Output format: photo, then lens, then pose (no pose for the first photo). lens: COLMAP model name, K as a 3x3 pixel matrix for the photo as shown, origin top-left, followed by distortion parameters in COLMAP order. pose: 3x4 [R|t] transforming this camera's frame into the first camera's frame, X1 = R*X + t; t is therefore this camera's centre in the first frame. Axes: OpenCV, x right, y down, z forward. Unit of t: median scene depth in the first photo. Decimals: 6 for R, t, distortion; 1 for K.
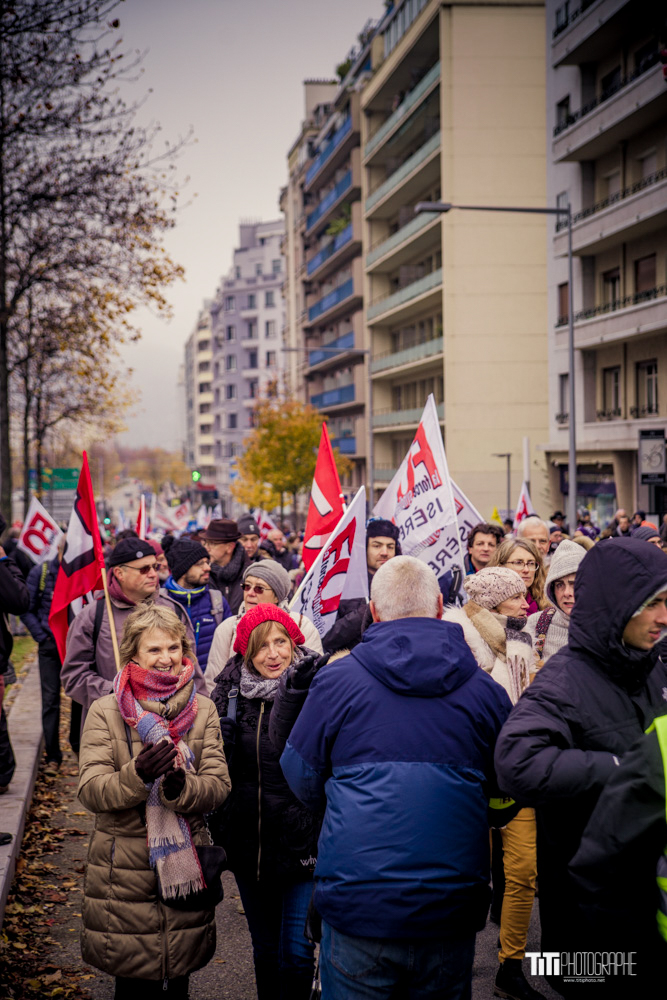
lens RADIAL K [[1753.1, 0, 333.5], [0, 1753.1, 500.0], [0, 0, 1]] dist [0.211492, 0.064448]
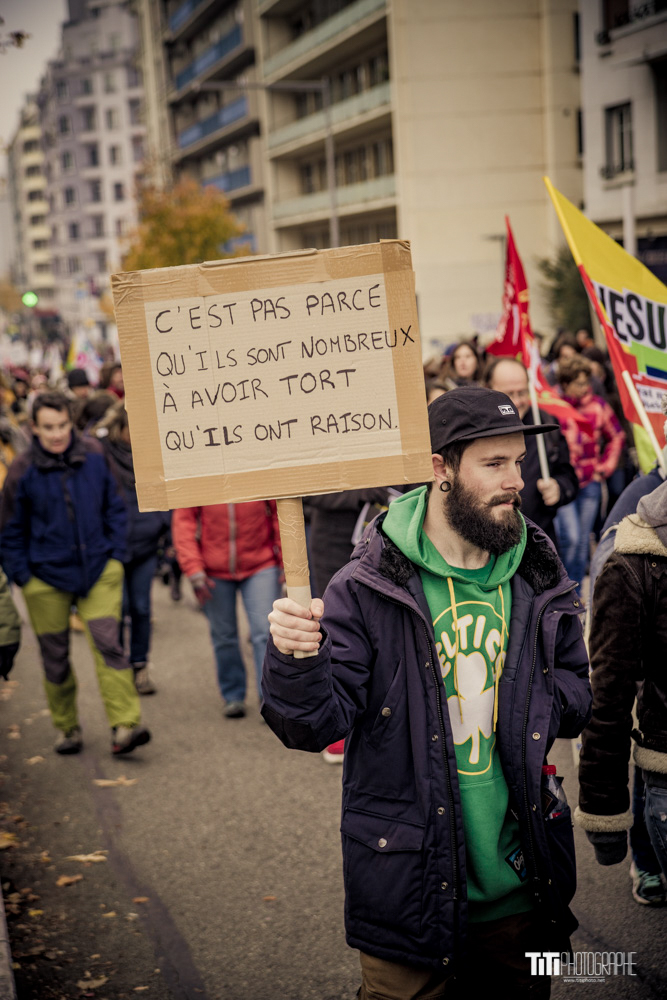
lens RADIAL K [[1753.1, 0, 333.5], [0, 1753.1, 500.0], [0, 0, 1]] dist [0.211492, 0.064448]
pose [[0.994166, -0.055990, 0.092193, -0.032367], [0.046279, 0.993468, 0.104302, 0.002366], [-0.097431, -0.099427, 0.990263, 0.199121]]
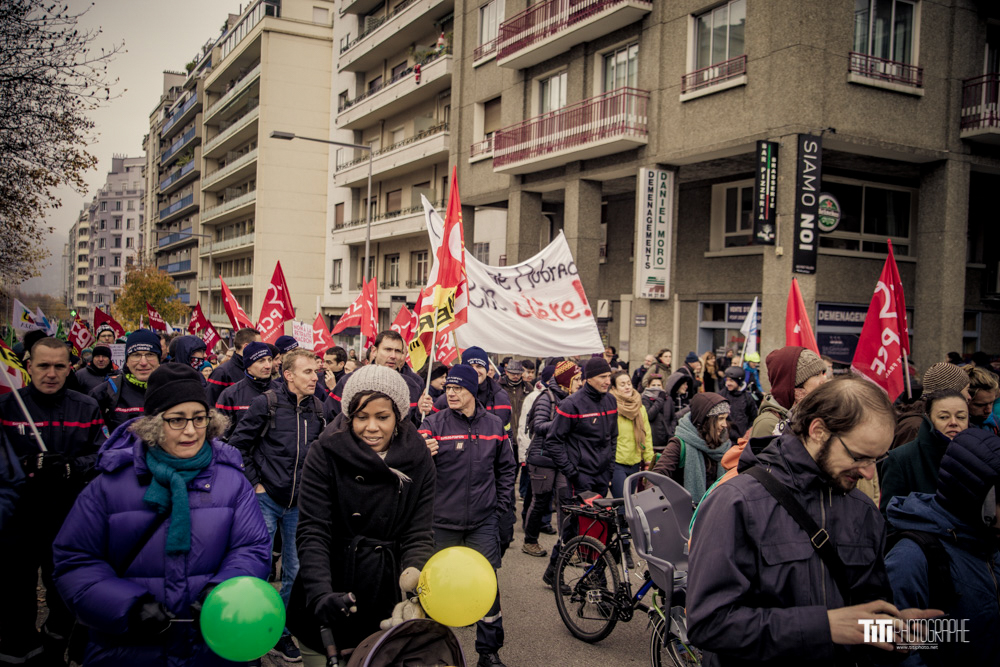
lens RADIAL K [[991.1, 0, 500.0], [0, 991.1, 333.5], [0, 0, 1]] dist [0.000982, 0.023463]
pose [[0.944236, 0.046167, 0.326017, -0.013302], [-0.043734, 0.998934, -0.014793, 0.002013], [-0.326352, -0.000290, 0.945248, 0.059485]]
